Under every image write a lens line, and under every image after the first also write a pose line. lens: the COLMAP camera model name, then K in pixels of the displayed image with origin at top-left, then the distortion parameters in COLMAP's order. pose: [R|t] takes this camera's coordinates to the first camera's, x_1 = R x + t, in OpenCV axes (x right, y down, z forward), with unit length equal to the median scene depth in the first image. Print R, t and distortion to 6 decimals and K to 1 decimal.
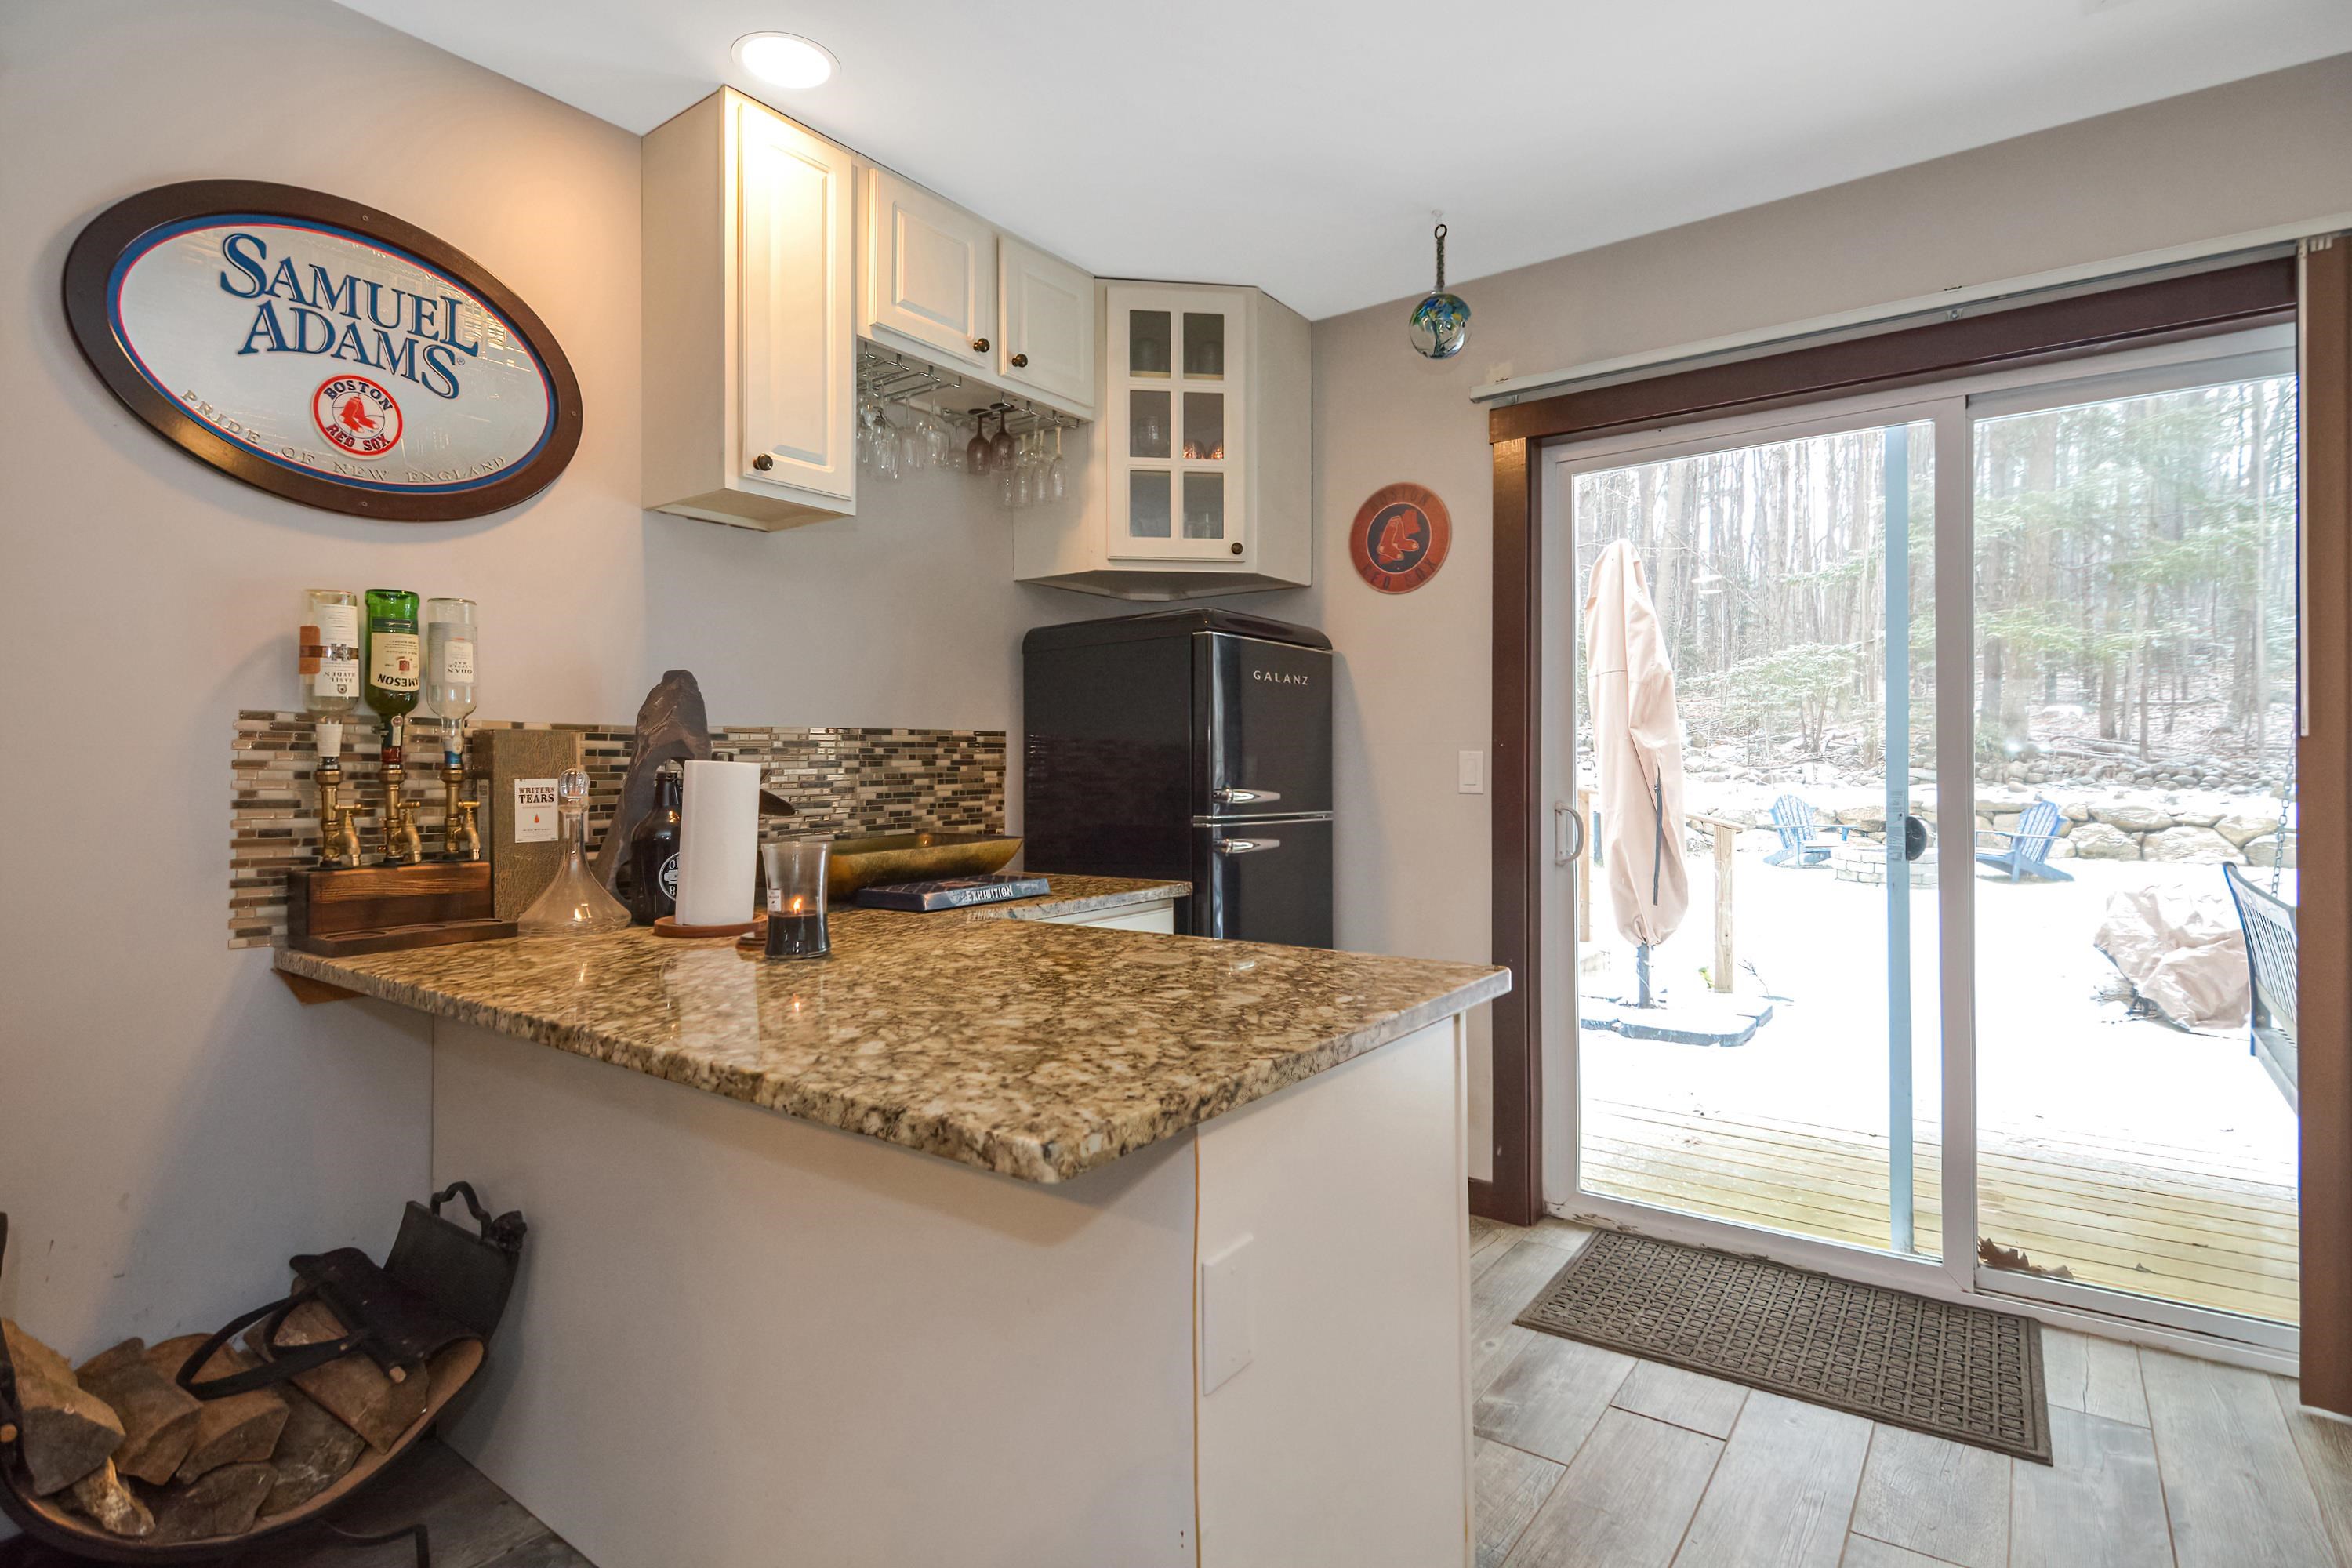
lens RADIAL K [[1149.6, 0, 1176.2], [0, 1149.6, 778.2], [0, 0, 1]] dist [-0.006034, -0.005790]
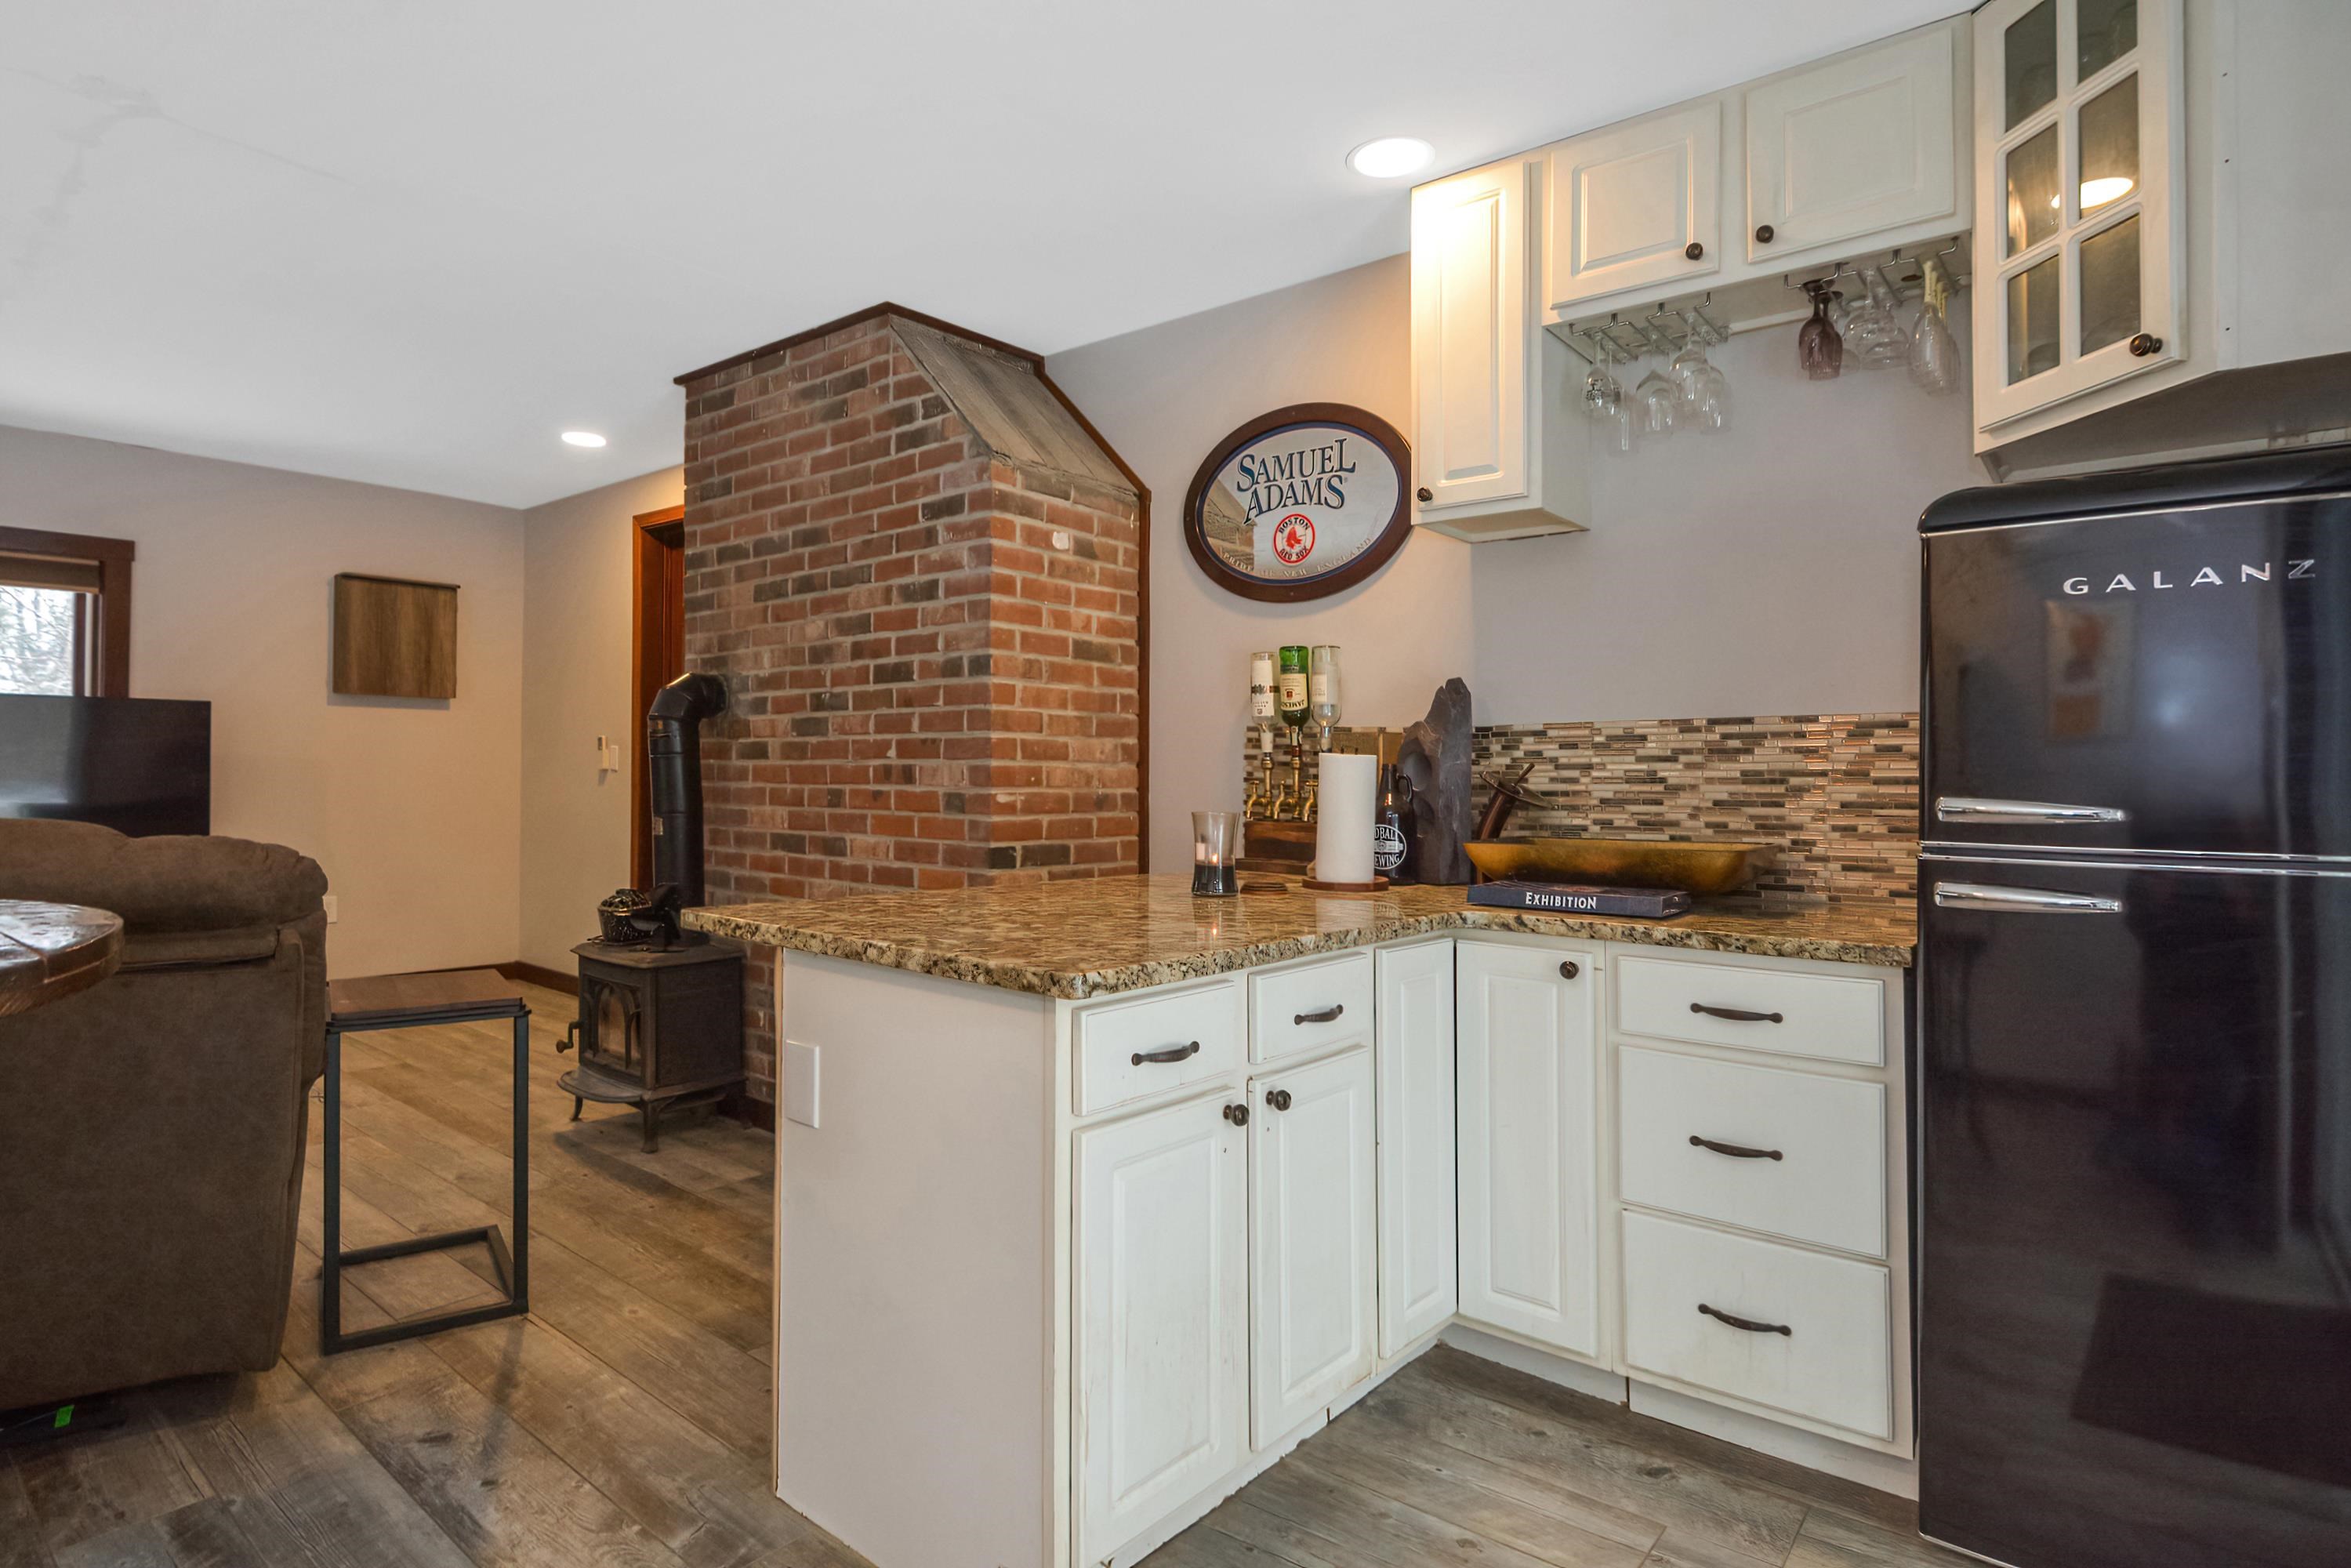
lens RADIAL K [[1149.1, 0, 1175.9], [0, 1149.1, 768.0], [0, 0, 1]] dist [-0.006034, -0.005790]
pose [[-0.010311, -0.001489, -0.999946, 0.715604], [-0.023009, 0.999734, -0.001252, 0.006248], [0.999682, 0.022995, -0.010343, 0.695903]]
